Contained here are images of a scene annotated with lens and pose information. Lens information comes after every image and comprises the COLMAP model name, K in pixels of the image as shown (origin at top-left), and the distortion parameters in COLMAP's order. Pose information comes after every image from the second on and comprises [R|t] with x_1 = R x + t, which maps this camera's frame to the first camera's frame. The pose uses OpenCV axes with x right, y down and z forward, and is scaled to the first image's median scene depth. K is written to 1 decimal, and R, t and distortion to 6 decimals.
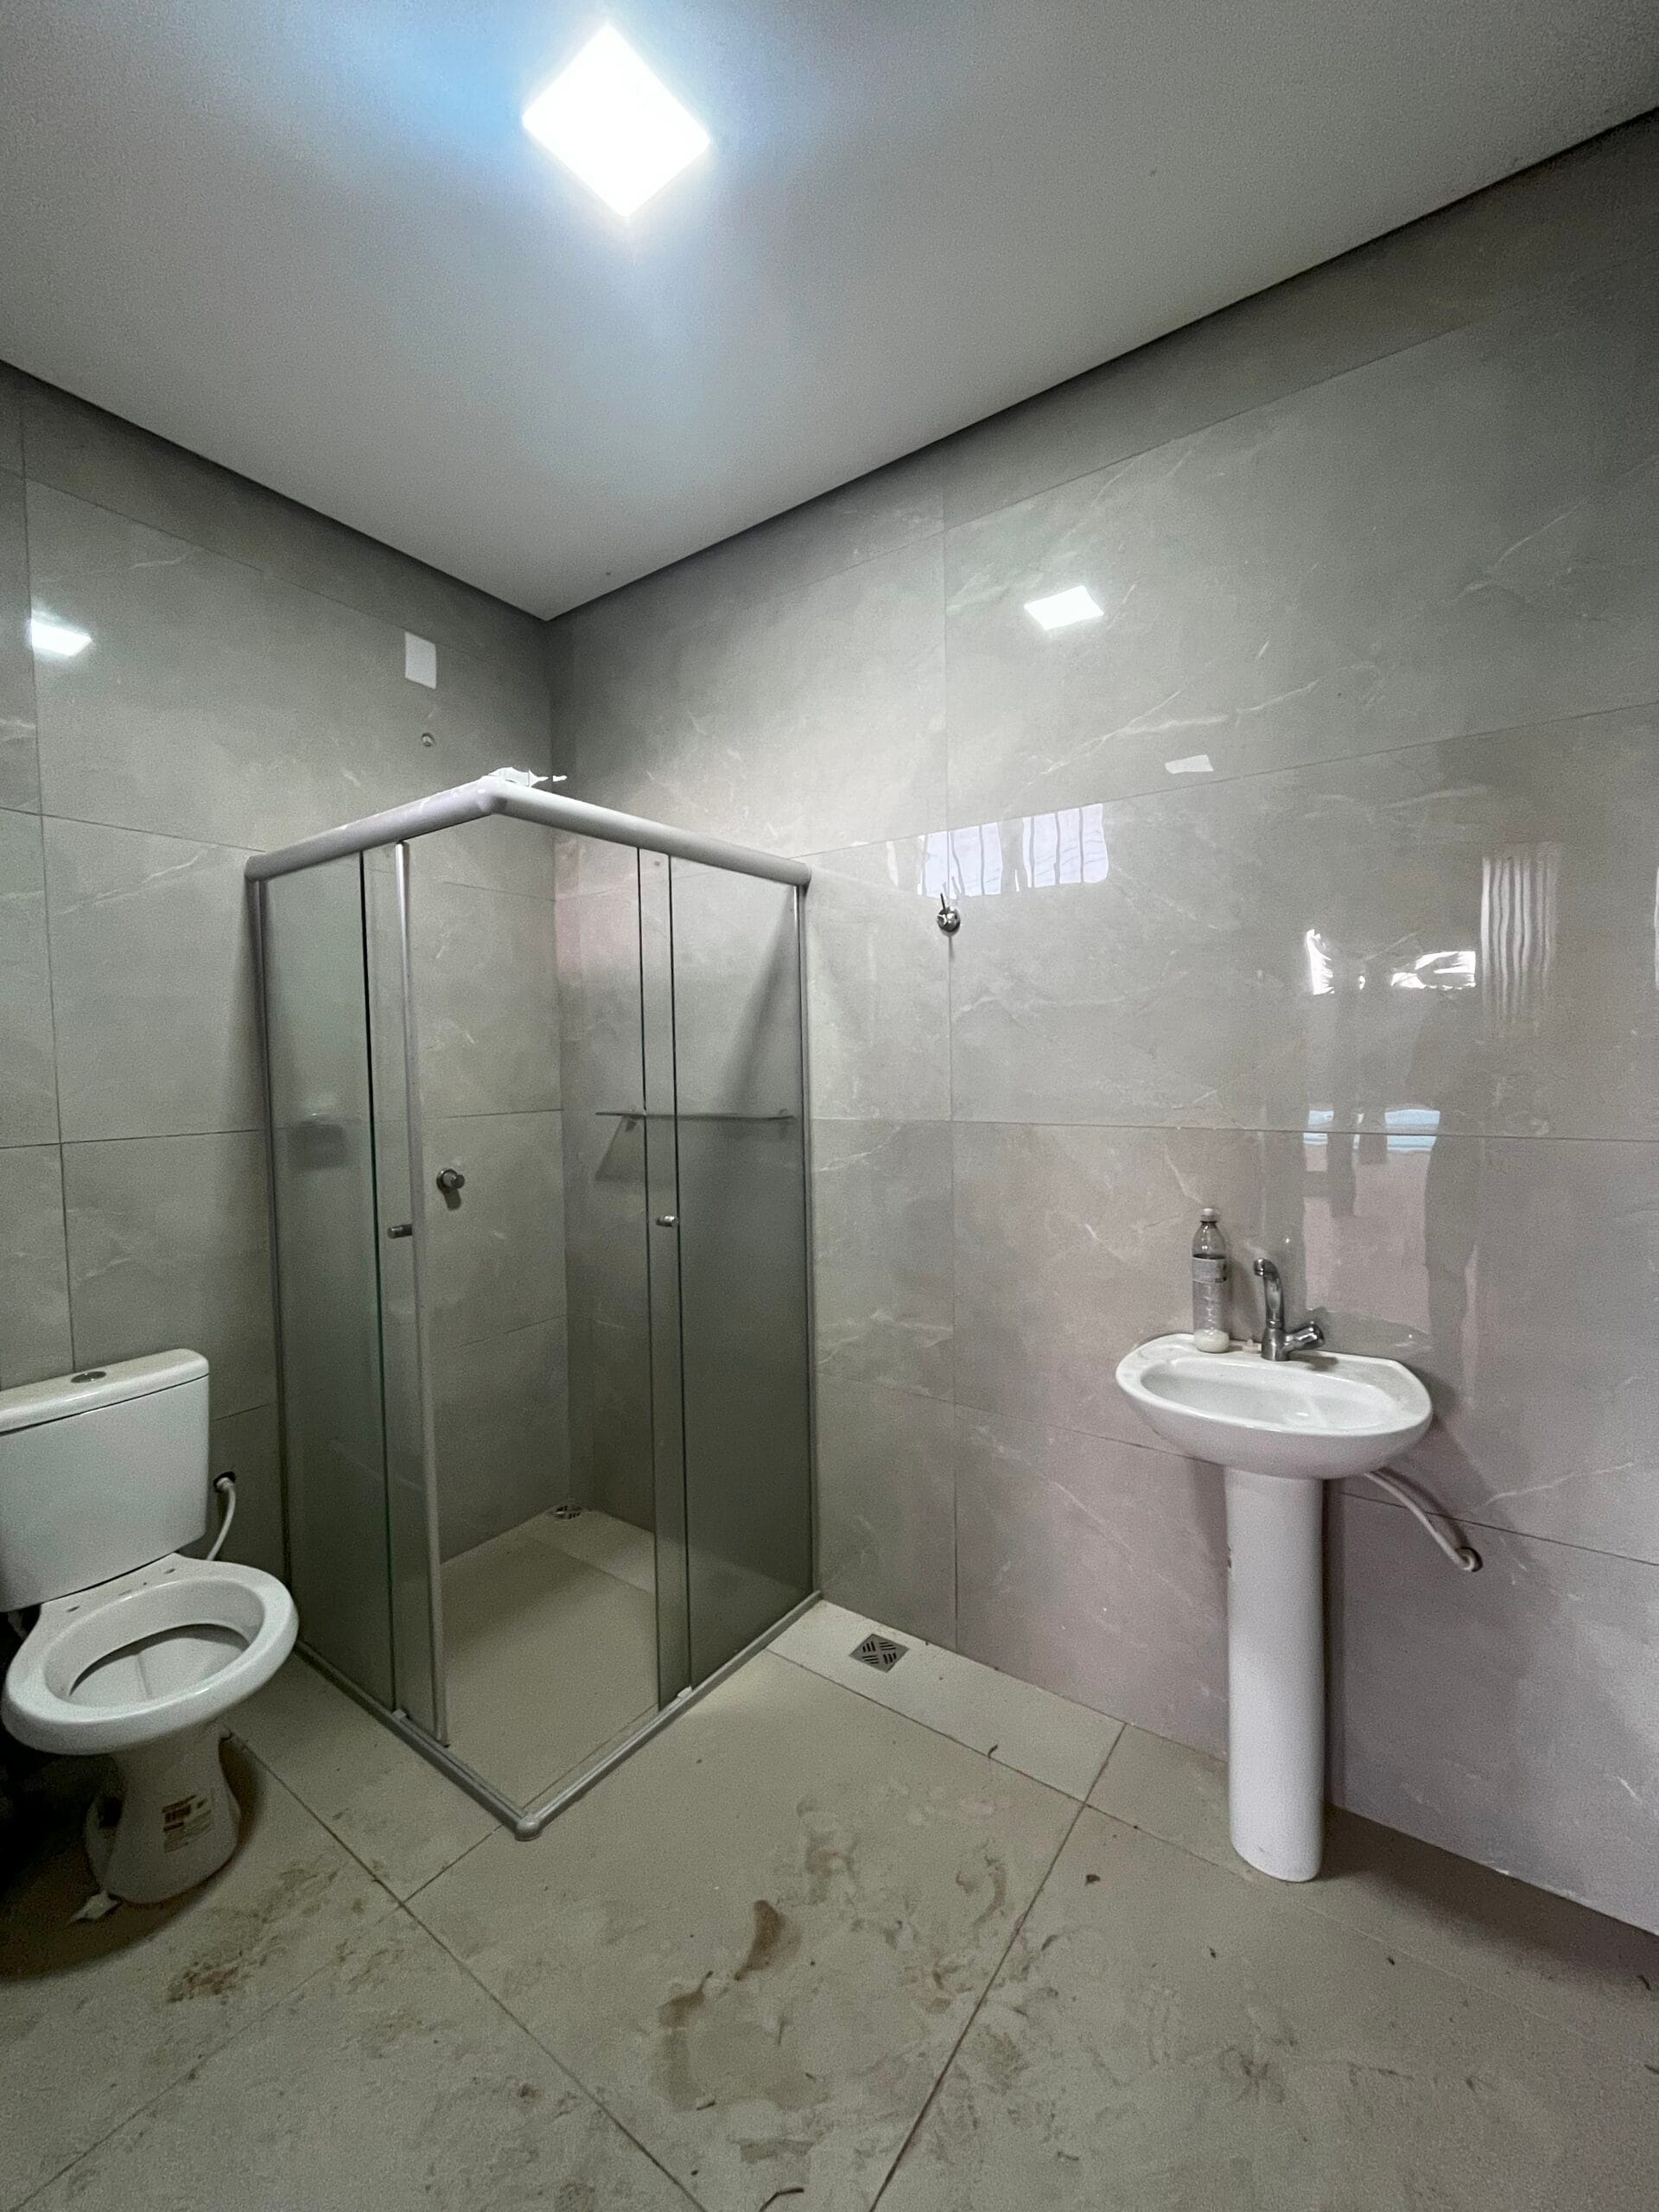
lens RADIAL K [[892.1, 0, 834.8], [0, 892.1, 1099.1], [0, 0, 1]] dist [-0.003845, 0.000047]
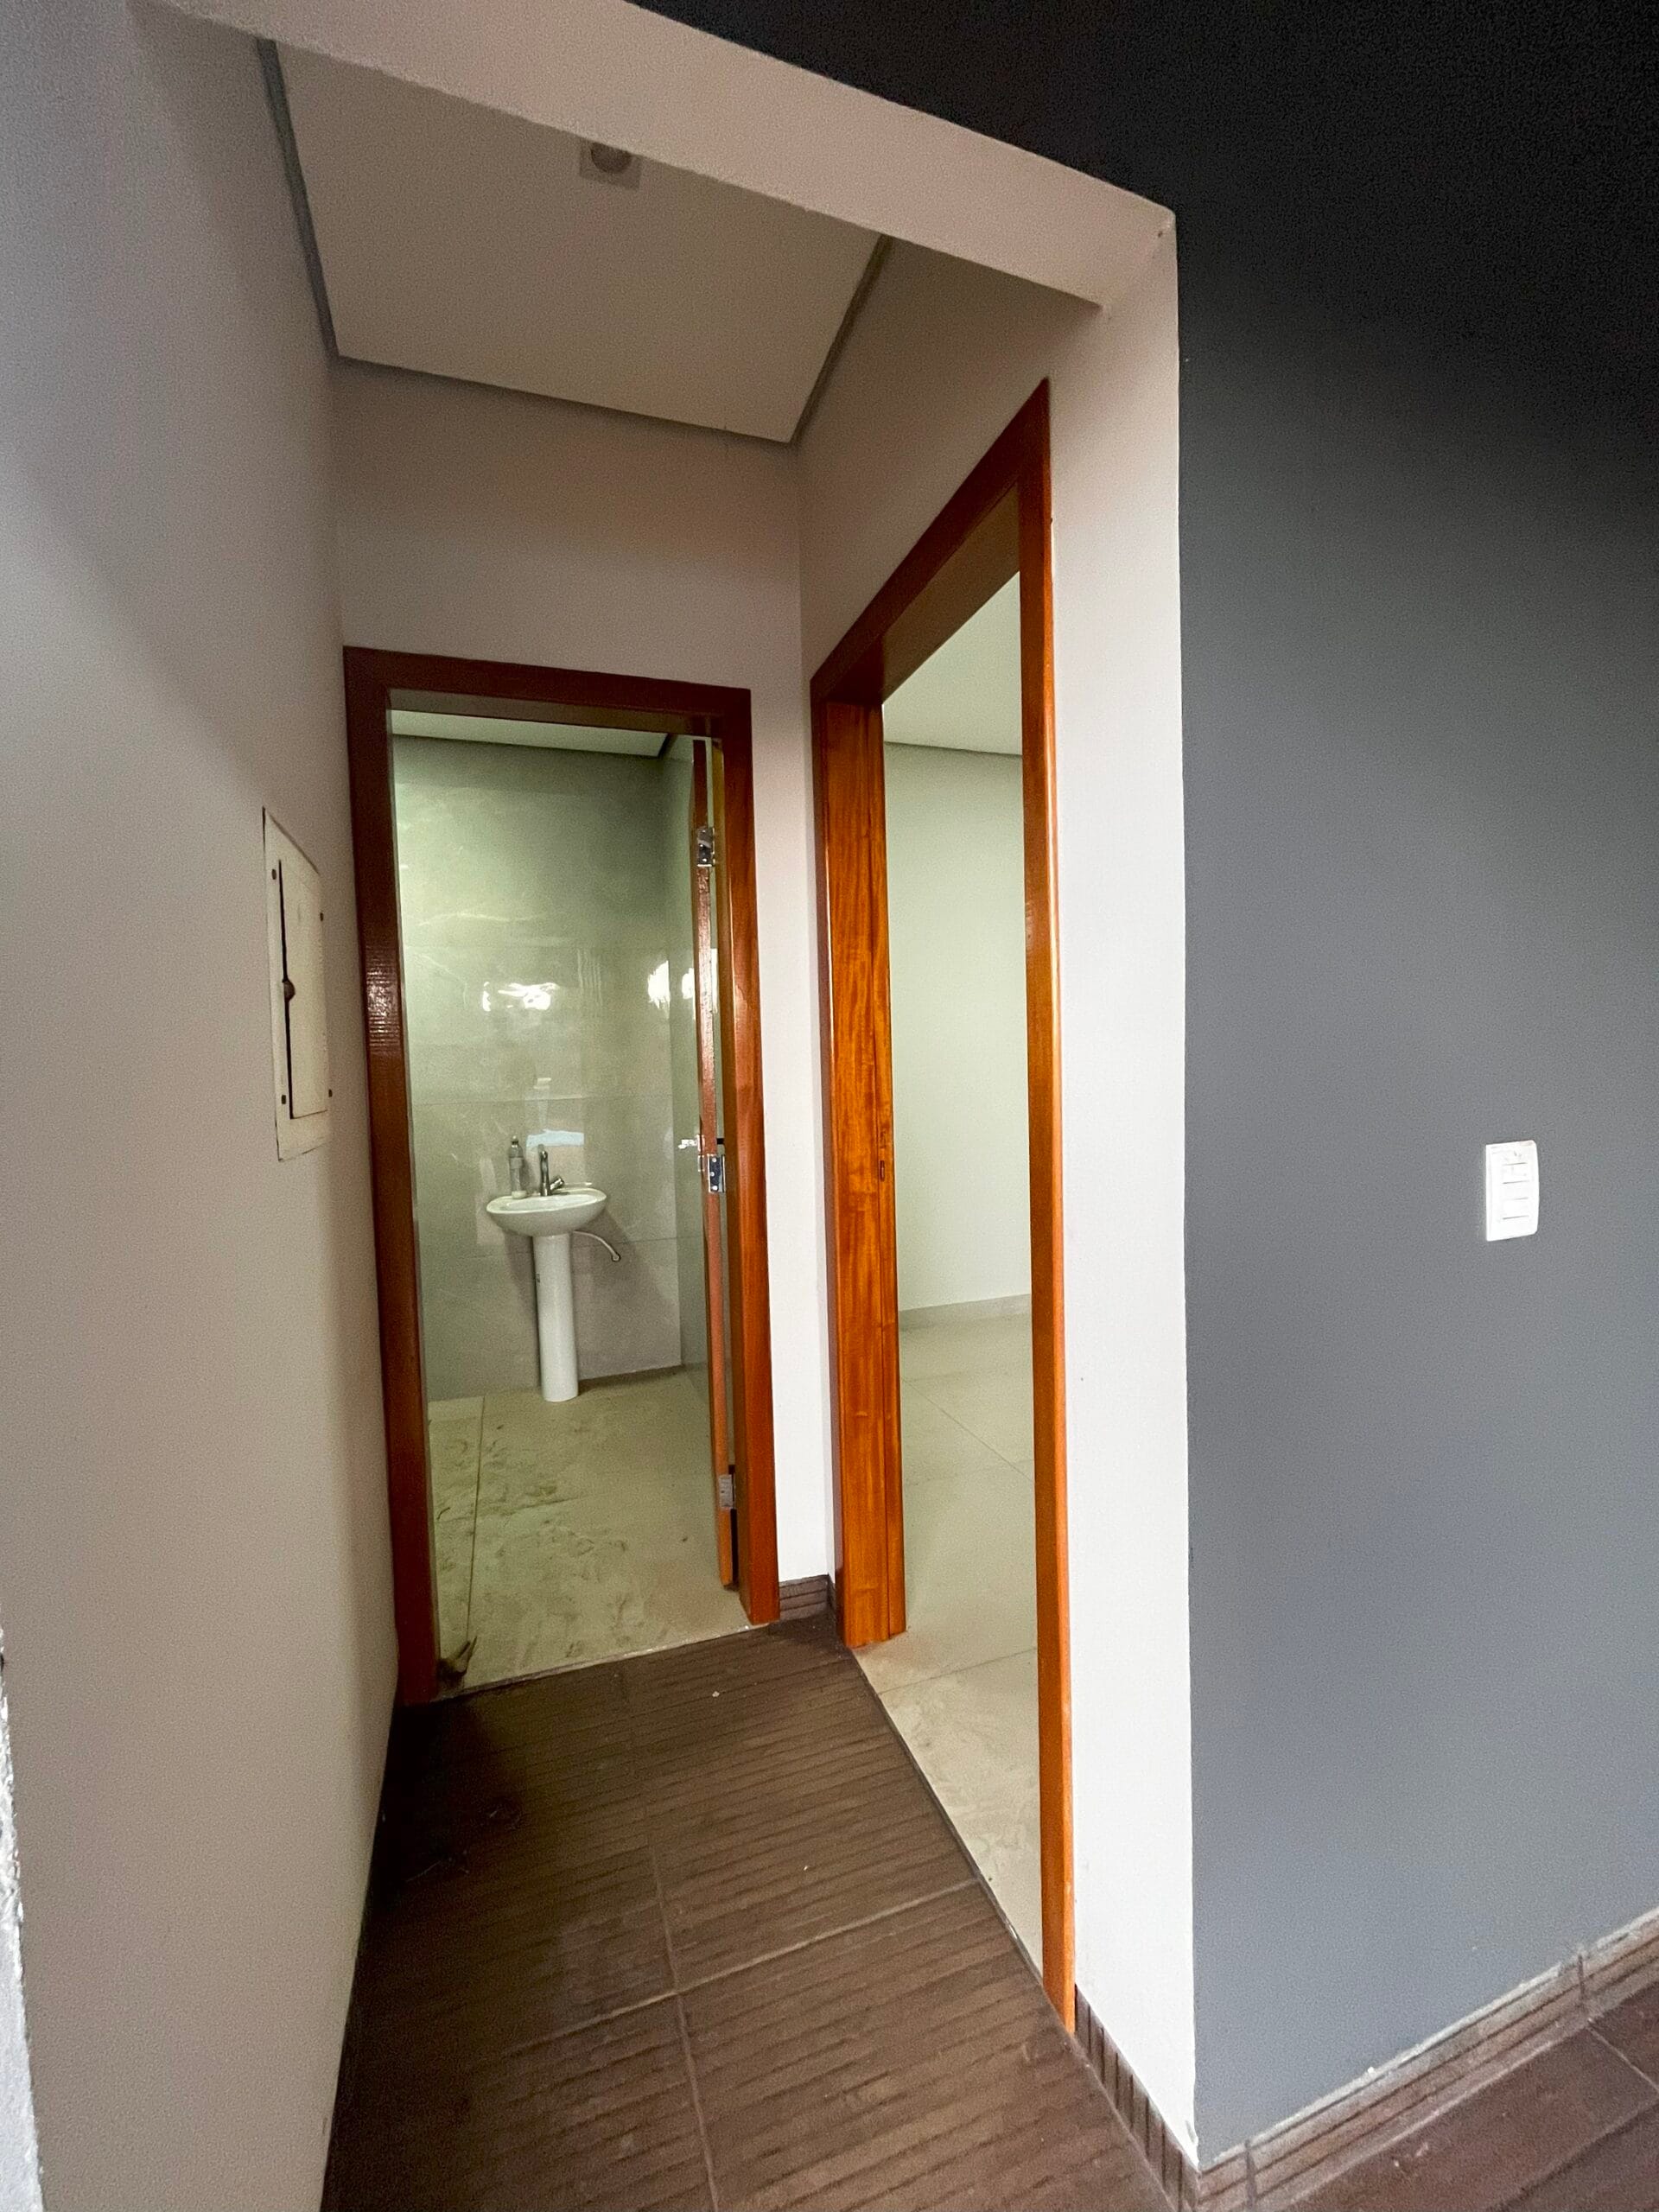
lens RADIAL K [[892.1, 0, 826.0], [0, 892.1, 1106.1], [0, 0, 1]] dist [-0.003845, 0.000047]
pose [[0.559245, -0.033126, 0.828340, -1.117609], [0.054799, 0.998493, 0.002933, 0.091135], [-0.827189, 0.043752, 0.560218, -1.020964]]
